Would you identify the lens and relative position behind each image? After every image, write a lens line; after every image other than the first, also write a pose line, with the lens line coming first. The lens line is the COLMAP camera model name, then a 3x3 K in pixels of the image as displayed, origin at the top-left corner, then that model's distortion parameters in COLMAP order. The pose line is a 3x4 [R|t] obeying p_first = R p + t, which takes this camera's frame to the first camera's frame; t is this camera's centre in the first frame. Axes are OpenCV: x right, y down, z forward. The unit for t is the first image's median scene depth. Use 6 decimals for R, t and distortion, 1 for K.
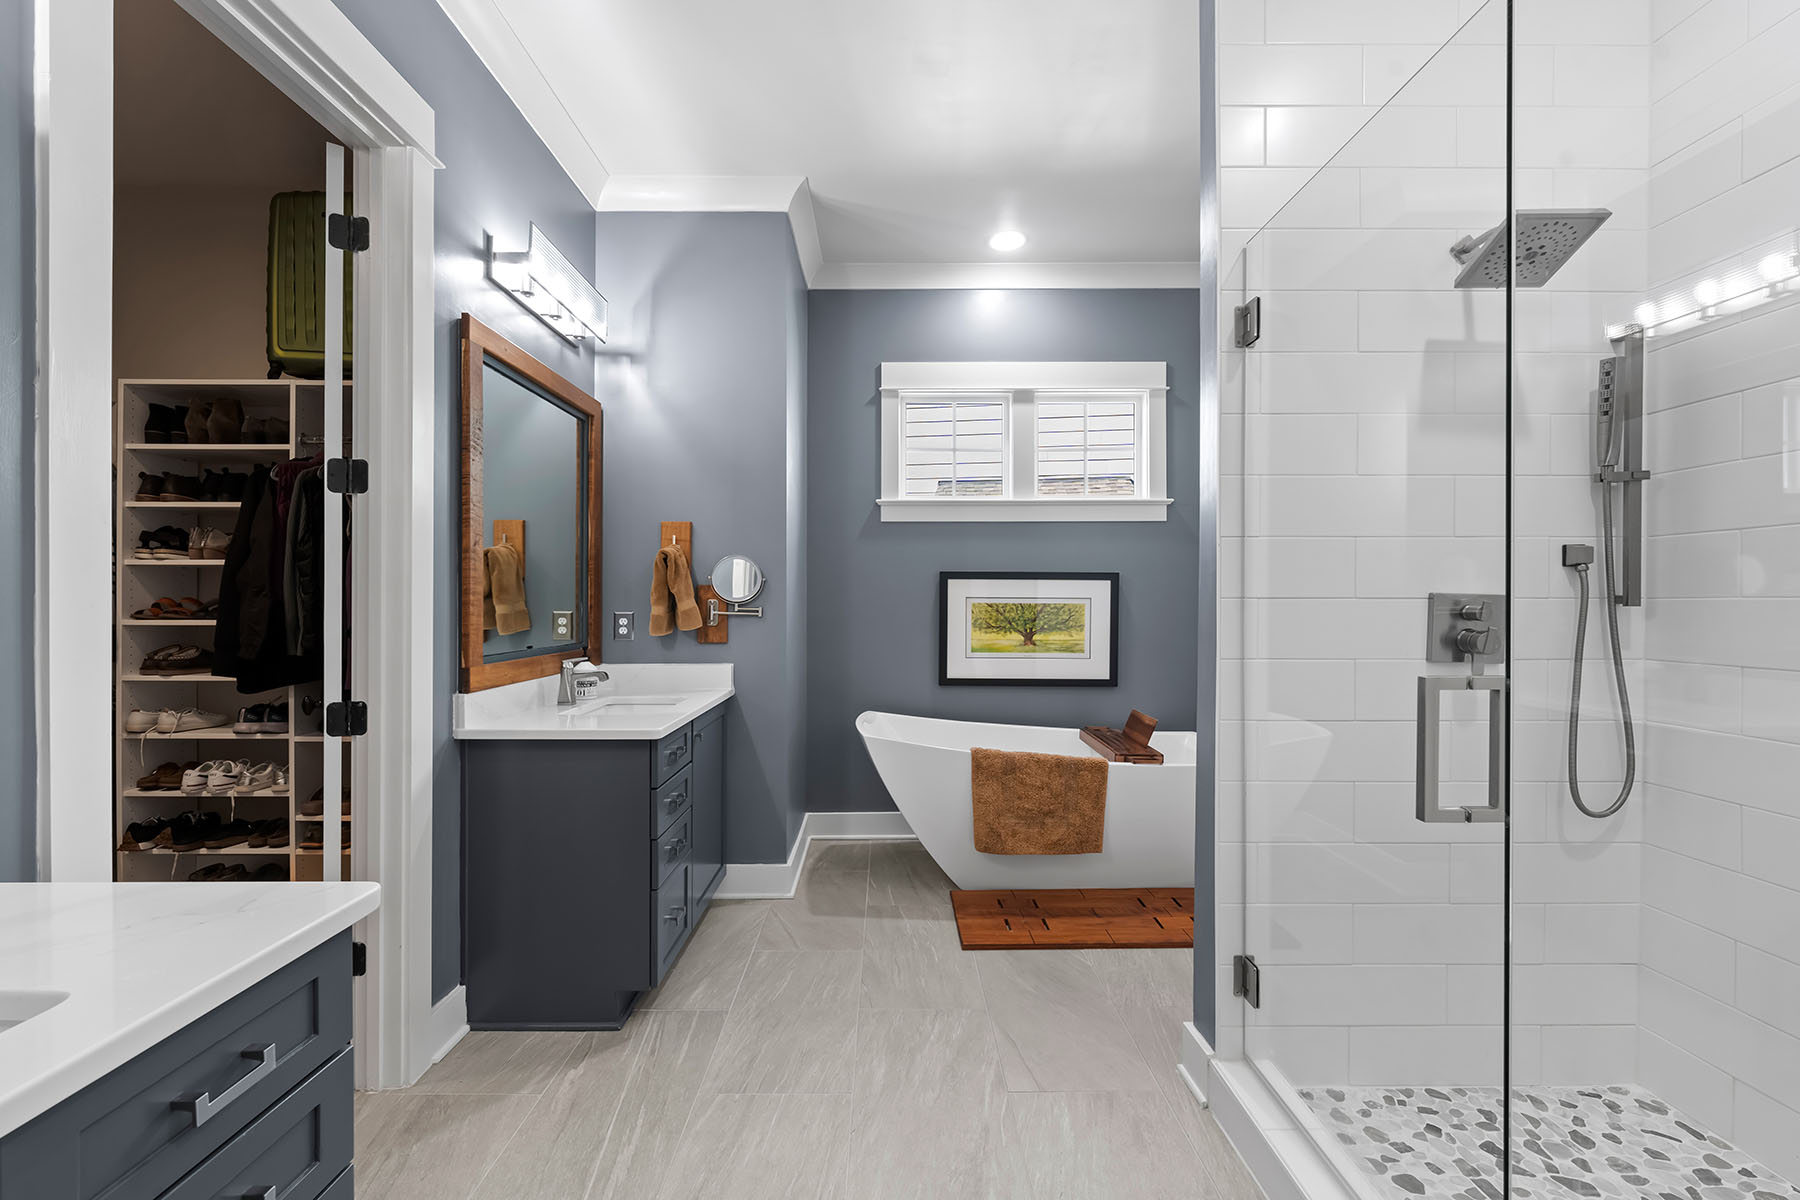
lens RADIAL K [[757.6, 0, 900.0], [0, 757.6, 600.0], [0, 0, 1]] dist [-0.006203, 0.000034]
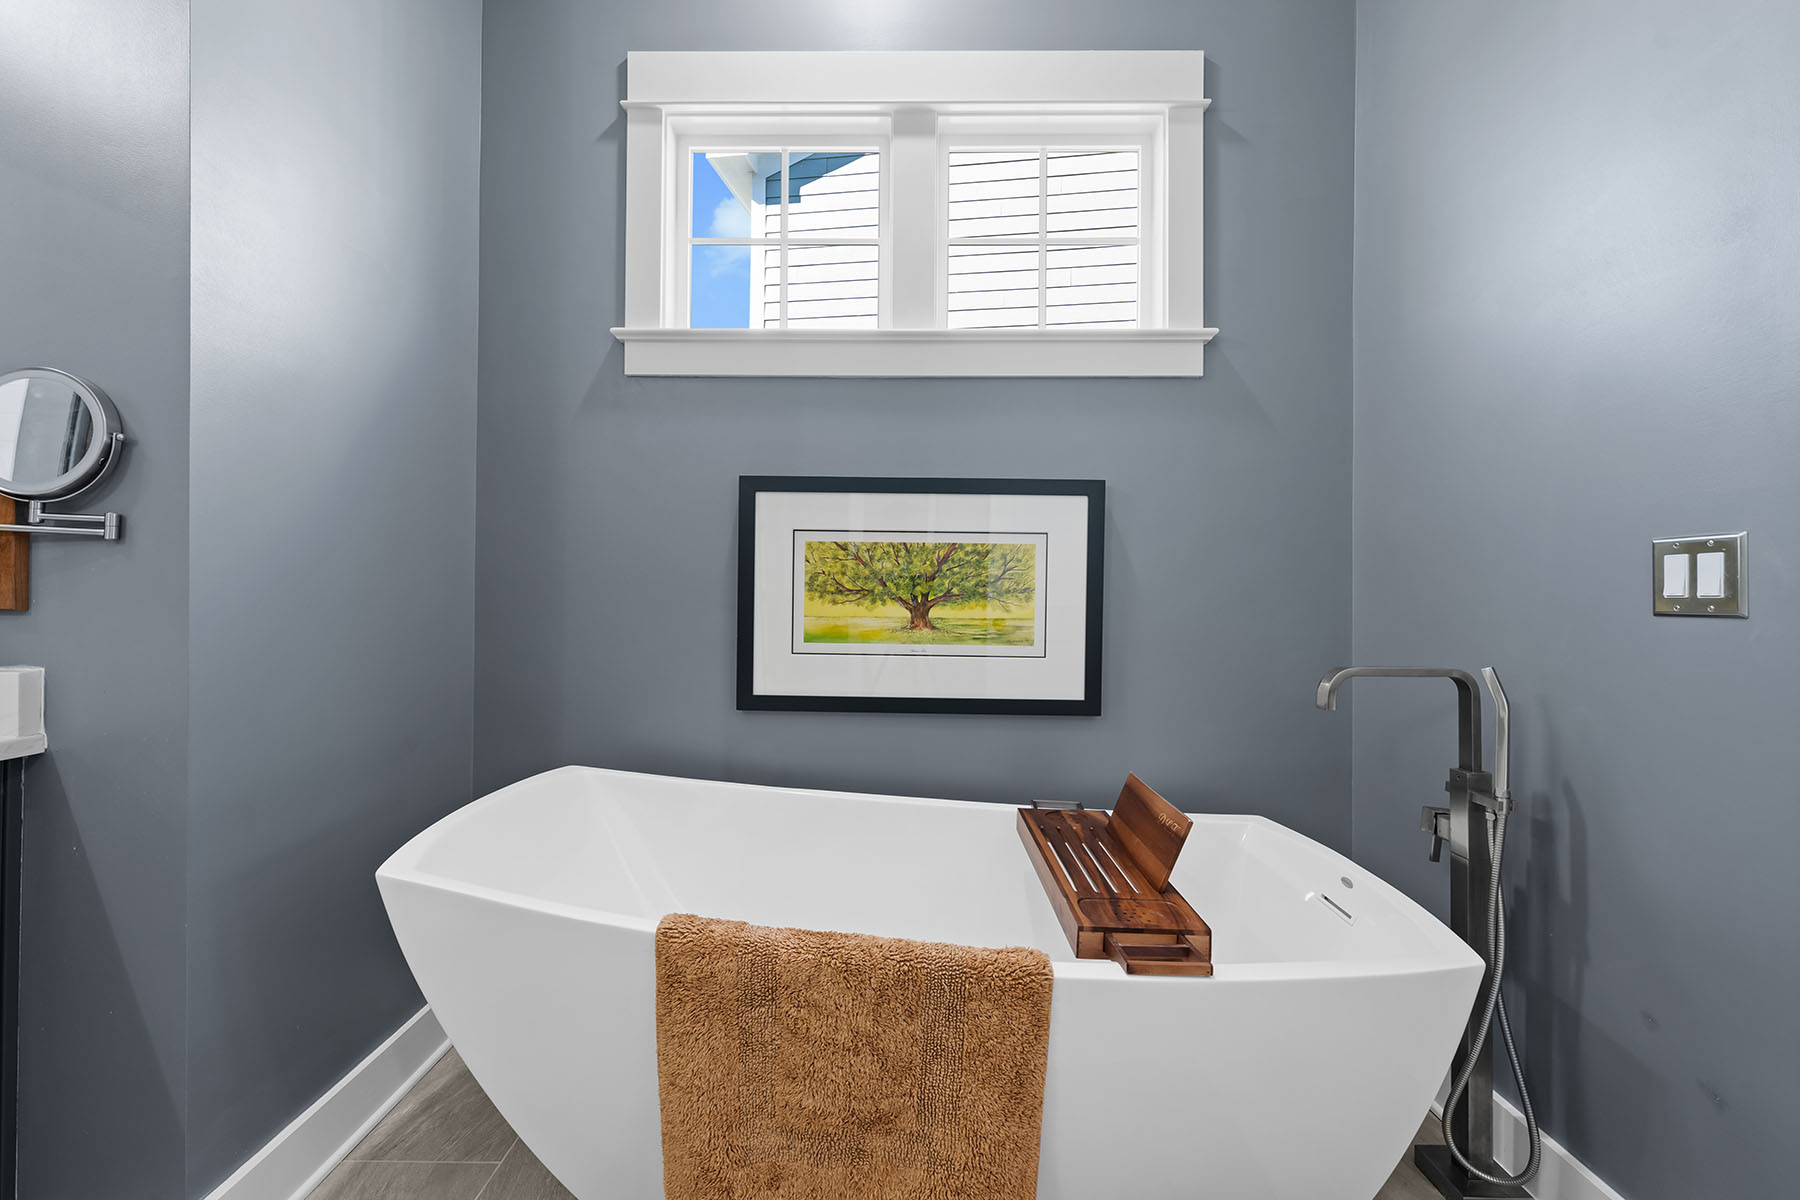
lens RADIAL K [[794.6, 0, 907.1], [0, 794.6, 577.4], [0, 0, 1]] dist [-0.003682, -0.000270]
pose [[0.999839, 0.009826, 0.015001, 0.154019], [-0.009670, 0.999899, -0.010446, 0.032130], [-0.015102, 0.010299, 0.999833, 0.489029]]
